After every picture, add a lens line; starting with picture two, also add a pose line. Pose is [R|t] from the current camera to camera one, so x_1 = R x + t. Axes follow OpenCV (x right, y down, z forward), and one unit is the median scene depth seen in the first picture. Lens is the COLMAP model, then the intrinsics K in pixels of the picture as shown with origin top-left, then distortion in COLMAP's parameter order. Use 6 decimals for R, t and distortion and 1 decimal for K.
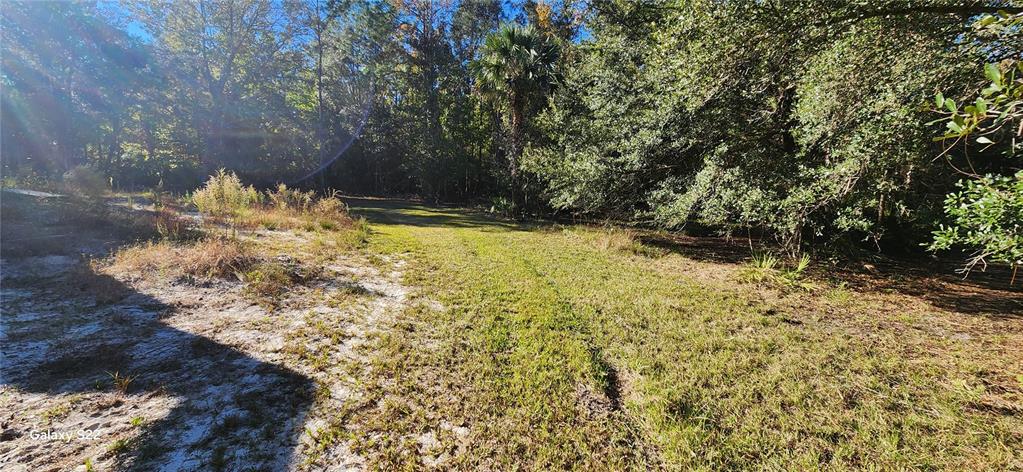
lens RADIAL K [[416.4, 0, 512.4], [0, 416.4, 229.2], [0, 0, 1]] dist [0.000857, -0.002690]
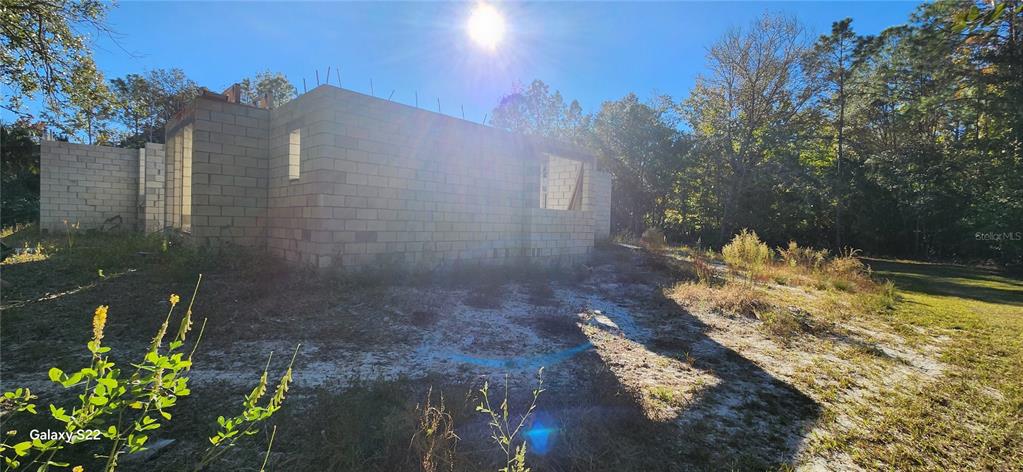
lens RADIAL K [[416.4, 0, 512.4], [0, 416.4, 229.2], [0, 0, 1]] dist [0.000857, -0.002690]
pose [[0.462900, -0.015817, -0.886269, 0.080171], [-0.108656, 0.991288, -0.074442, 0.023151], [0.879726, 0.130758, 0.457149, -0.174052]]
